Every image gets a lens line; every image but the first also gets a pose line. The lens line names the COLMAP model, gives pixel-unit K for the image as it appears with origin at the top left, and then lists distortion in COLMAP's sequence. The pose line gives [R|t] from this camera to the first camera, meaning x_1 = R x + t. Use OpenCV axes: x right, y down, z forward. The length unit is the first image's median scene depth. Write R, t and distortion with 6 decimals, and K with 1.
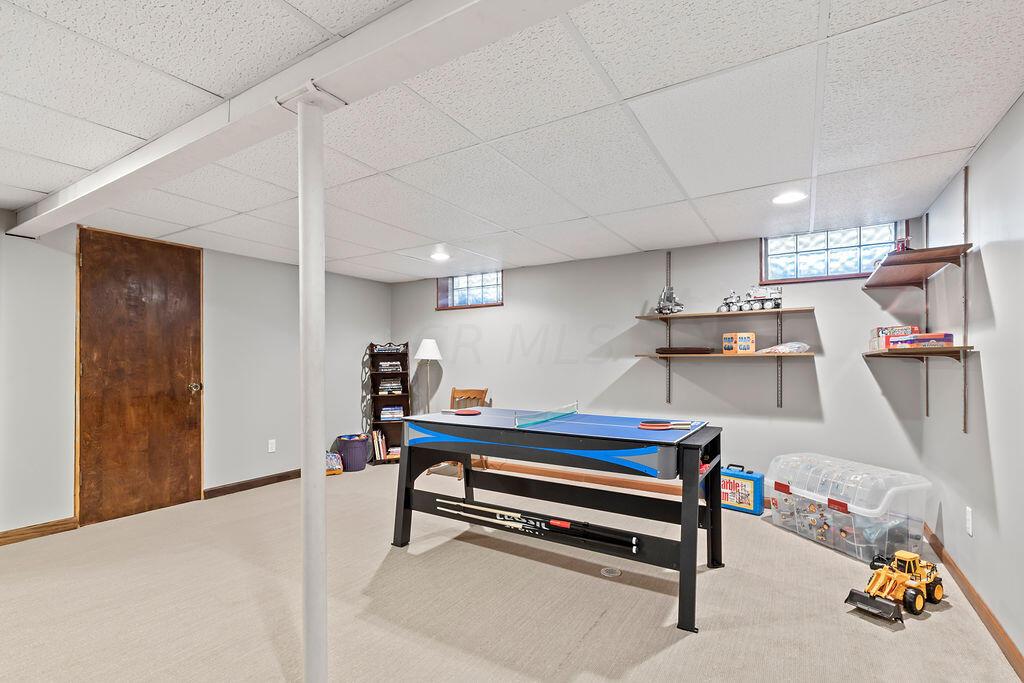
lens RADIAL K [[477.5, 0, 508.4], [0, 477.5, 356.0], [0, 0, 1]] dist [0.041678, -0.000029]
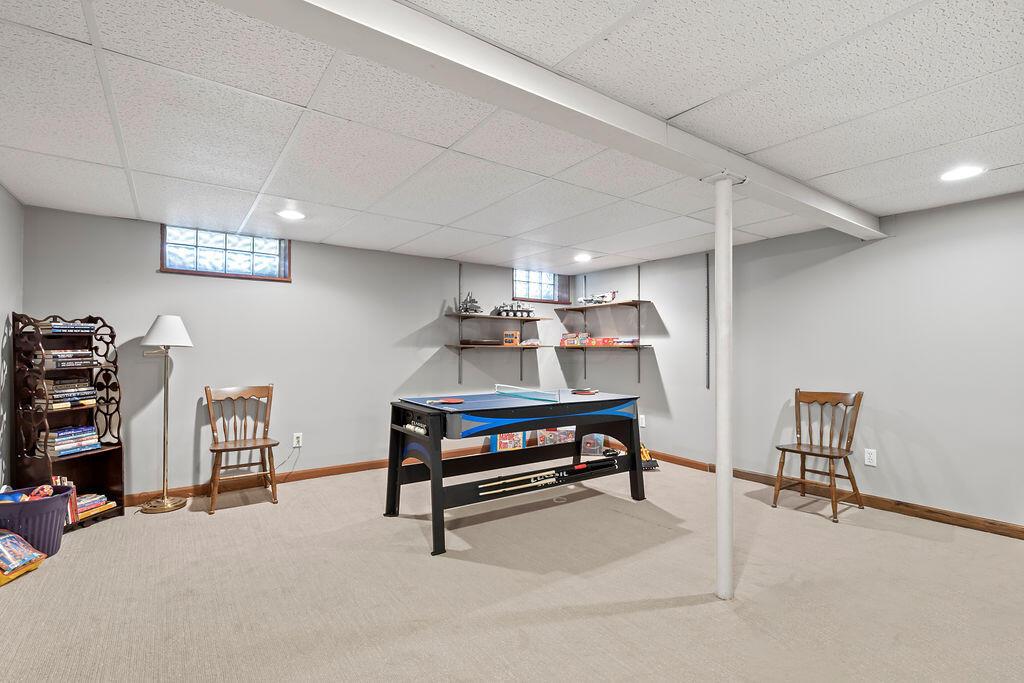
lens RADIAL K [[468.3, 0, 512.0], [0, 468.3, 341.5], [0, 0, 1]] dist [-0.001668, -0.000087]
pose [[0.388764, 0.024697, 0.921006, -0.737083], [-0.008658, 0.999694, -0.023153, 0.014493], [-0.921297, 0.001027, 0.388859, 0.400281]]
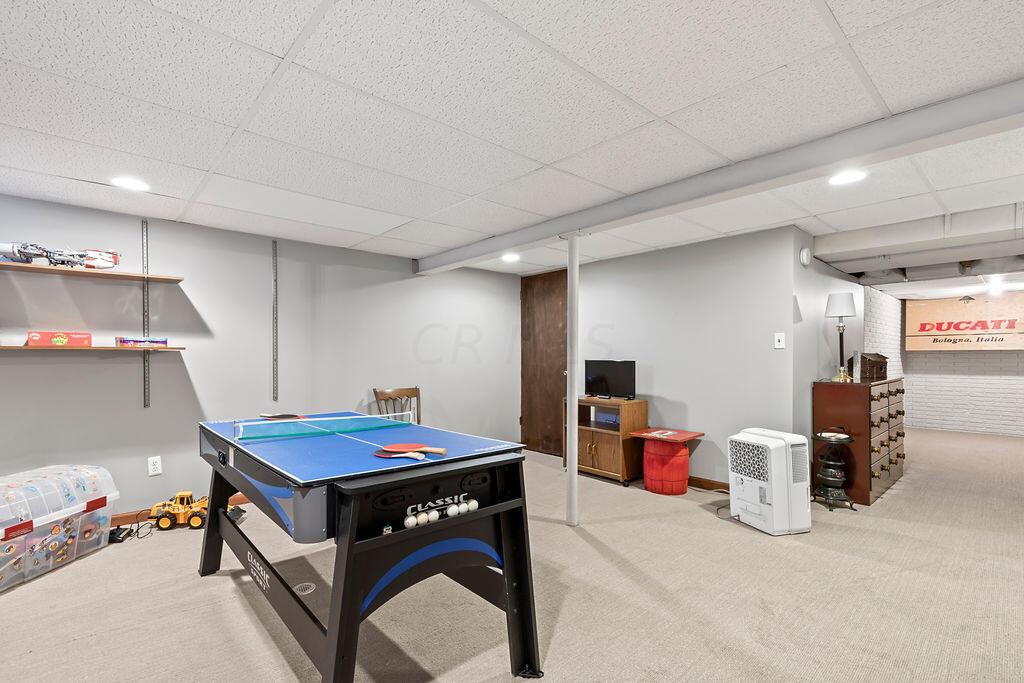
lens RADIAL K [[477.5, 0, 508.4], [0, 477.5, 356.0], [0, 0, 1]] dist [0.041678, -0.000029]
pose [[-0.958909, 0.001222, 0.283711, -0.276000], [0.000885, 0.999999, -0.001316, 0.008347], [-0.283712, -0.001011, -0.958909, 1.178083]]
